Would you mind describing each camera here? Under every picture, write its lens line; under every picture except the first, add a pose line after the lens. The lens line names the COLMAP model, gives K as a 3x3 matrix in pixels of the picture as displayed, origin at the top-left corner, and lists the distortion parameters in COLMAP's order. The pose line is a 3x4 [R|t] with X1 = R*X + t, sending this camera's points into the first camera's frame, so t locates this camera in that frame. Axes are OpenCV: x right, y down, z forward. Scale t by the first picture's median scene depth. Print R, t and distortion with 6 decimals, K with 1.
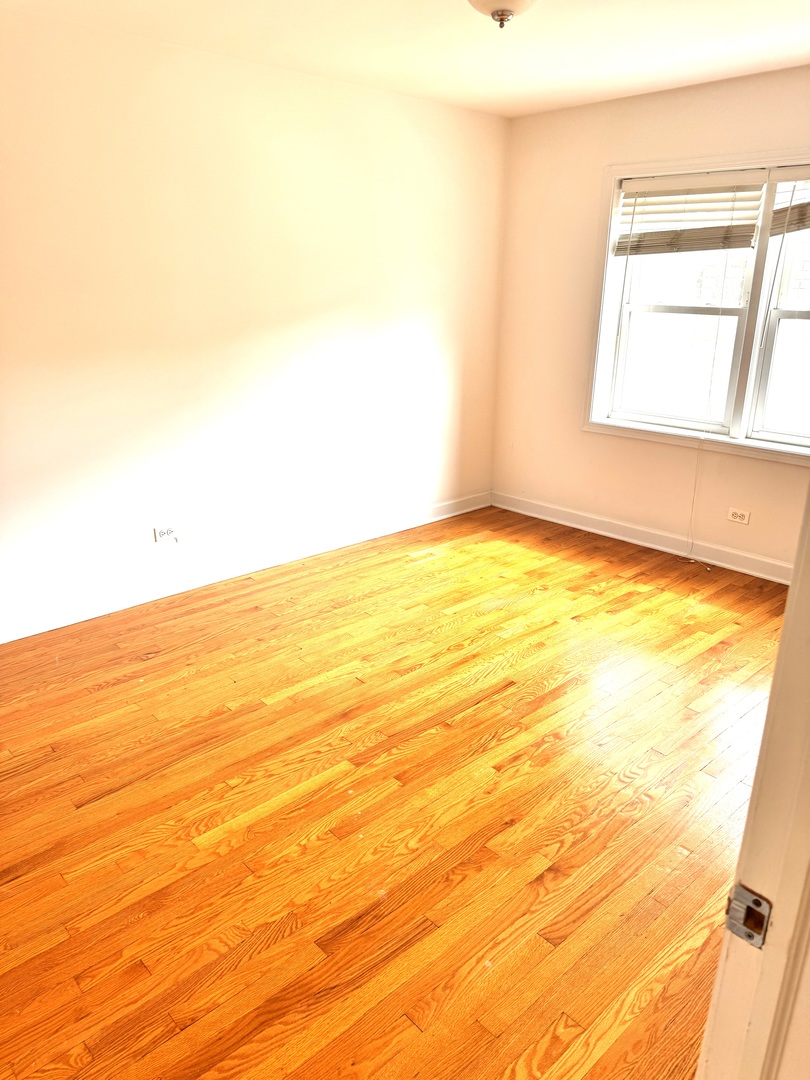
lens RADIAL K [[754.8, 0, 403.3], [0, 754.8, 542.4], [0, 0, 1]] dist [0.049413, -0.057119]
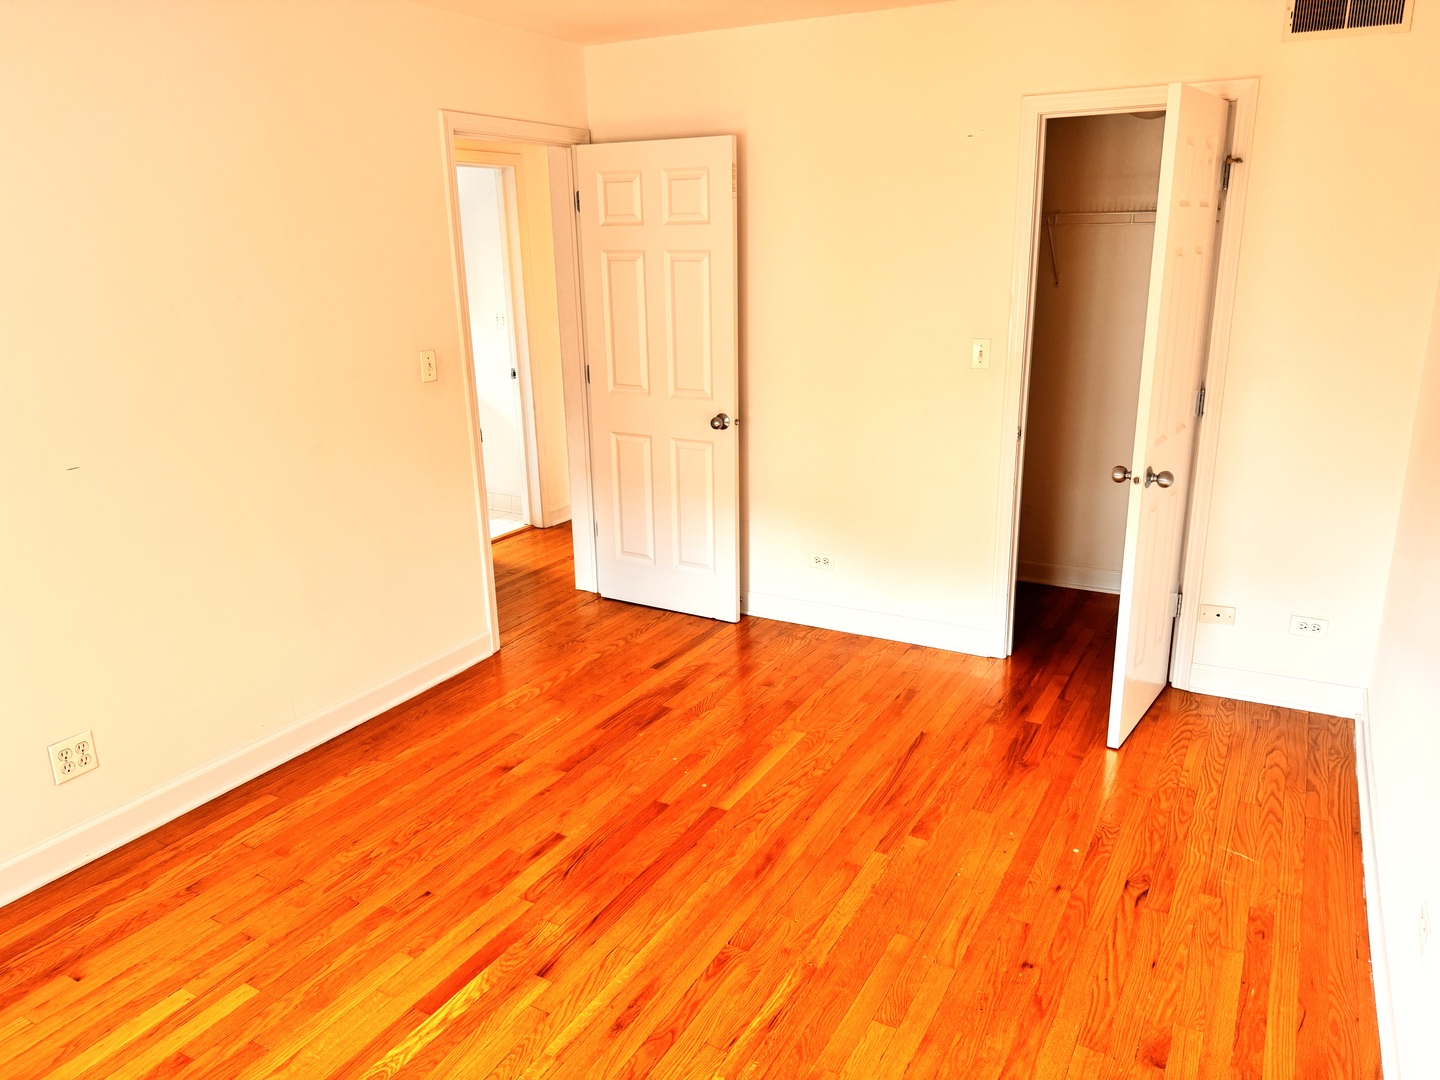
lens RADIAL K [[1006.4, 0, 721.0], [0, 1006.4, 541.0], [0, 0, 1]] dist [0.049413, -0.057119]
pose [[-0.952828, 0.088210, -0.290410, 0.255856], [-0.094587, 0.822884, 0.560281, -0.656001], [0.288396, 0.561321, -0.775723, 1.769584]]
